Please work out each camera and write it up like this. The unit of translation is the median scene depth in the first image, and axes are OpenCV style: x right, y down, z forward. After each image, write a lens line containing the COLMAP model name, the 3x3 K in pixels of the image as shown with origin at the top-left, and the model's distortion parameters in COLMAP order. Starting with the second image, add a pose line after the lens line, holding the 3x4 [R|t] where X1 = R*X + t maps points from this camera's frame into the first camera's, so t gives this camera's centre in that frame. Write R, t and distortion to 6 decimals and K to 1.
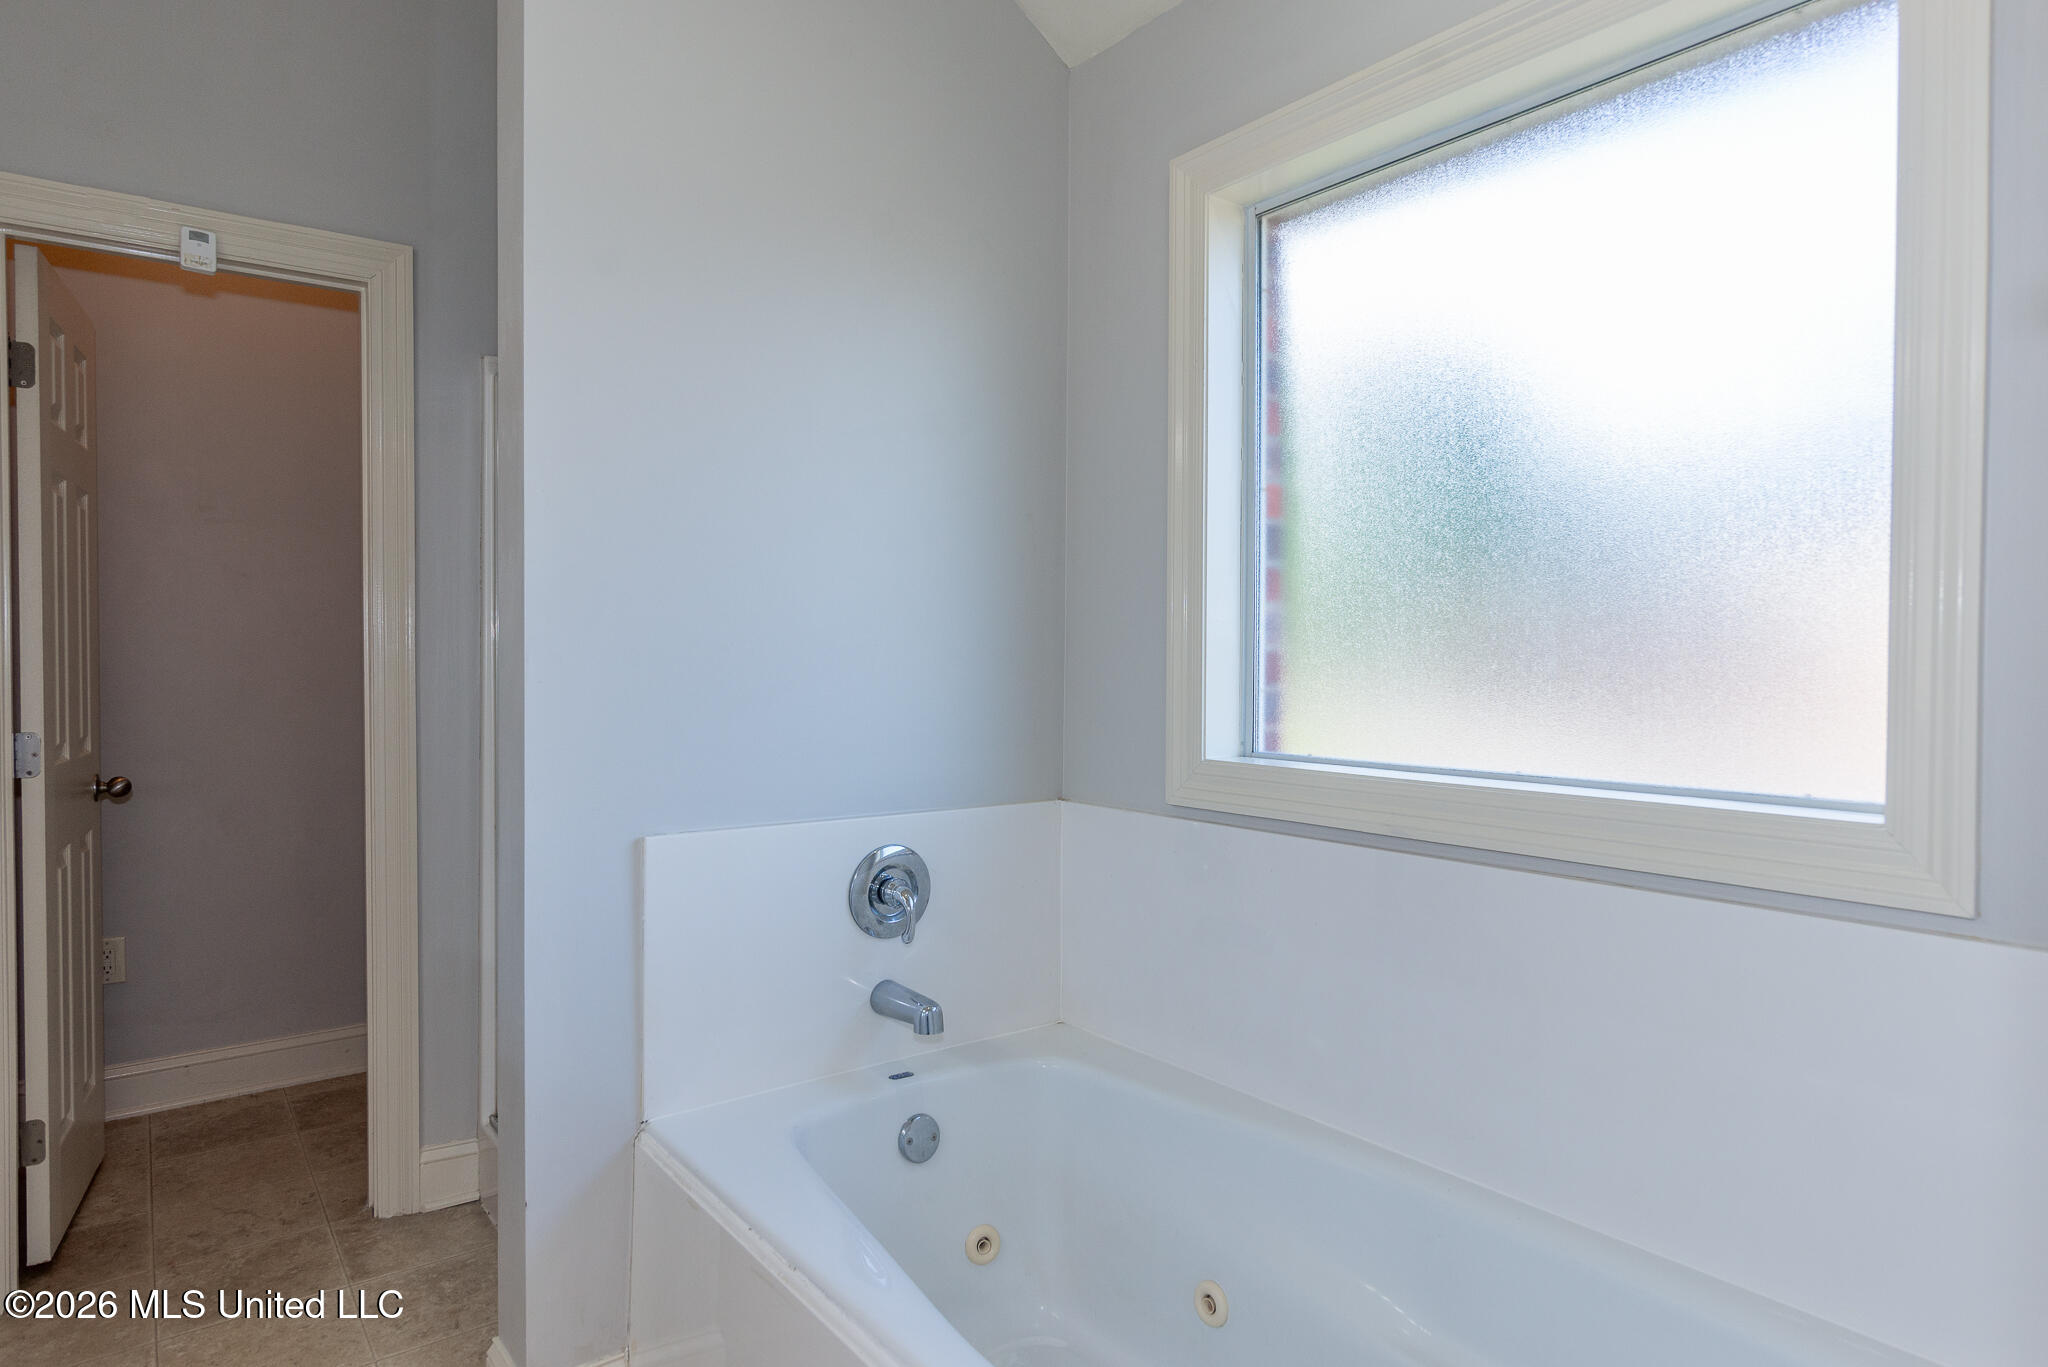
lens RADIAL K [[1153.4, 0, 1039.3], [0, 1153.4, 674.7], [0, 0, 1]] dist [0.000165, 0.000686]
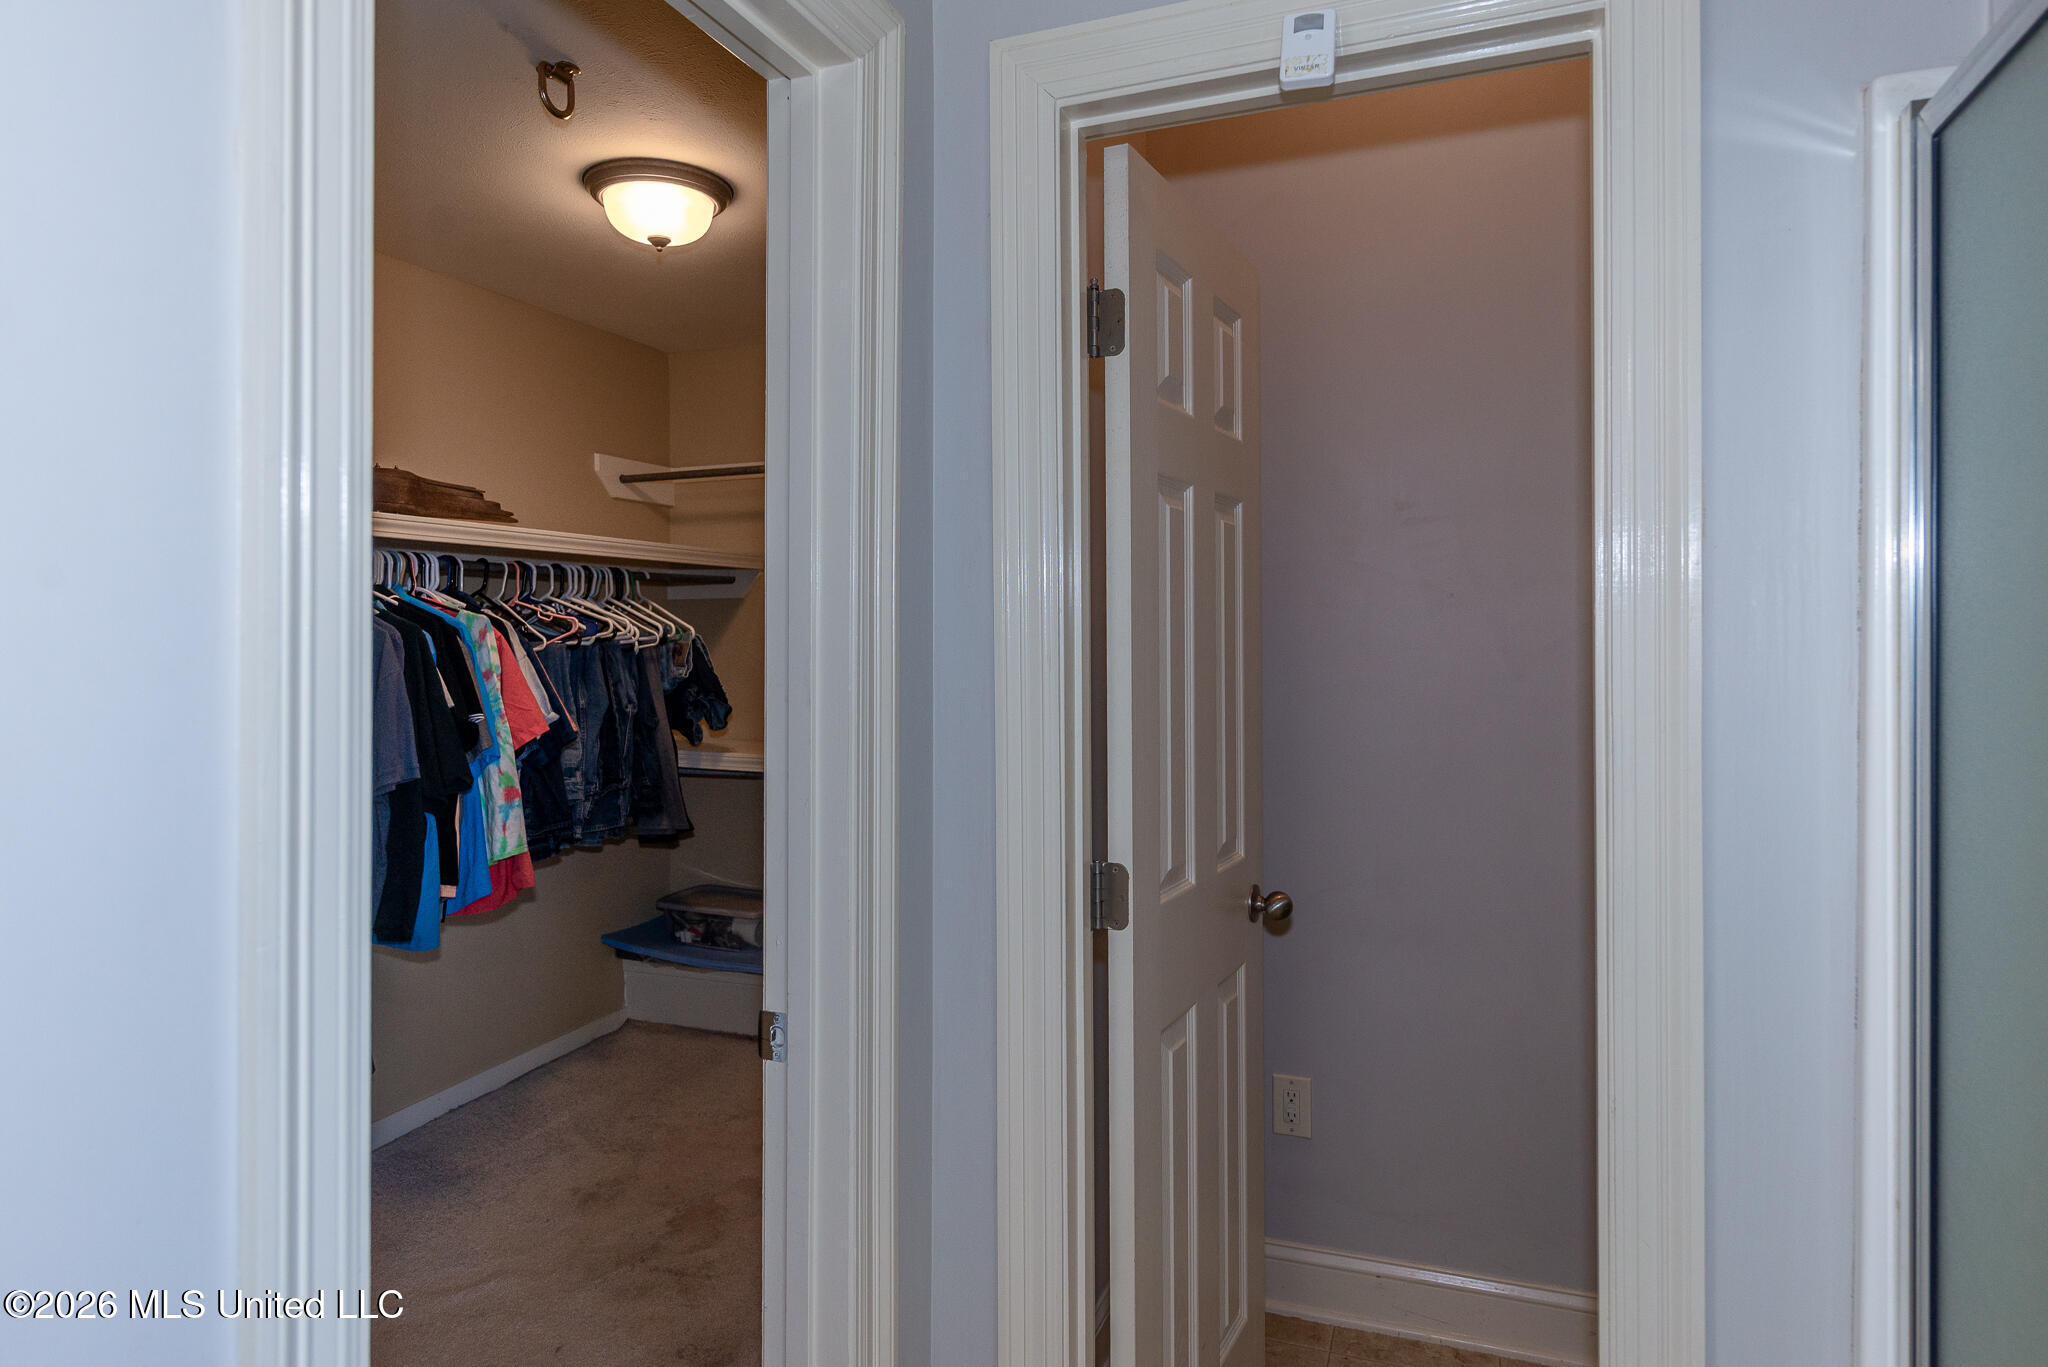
lens RADIAL K [[1167.9, 0, 1025.9], [0, 1167.9, 636.4], [0, 0, 1]] dist [0.014549, 0.000522]
pose [[0.527330, -0.003222, -0.849655, -0.294719], [-0.008556, 0.999922, -0.009103, -0.070238], [0.849618, 0.012070, 0.527261, 0.543897]]
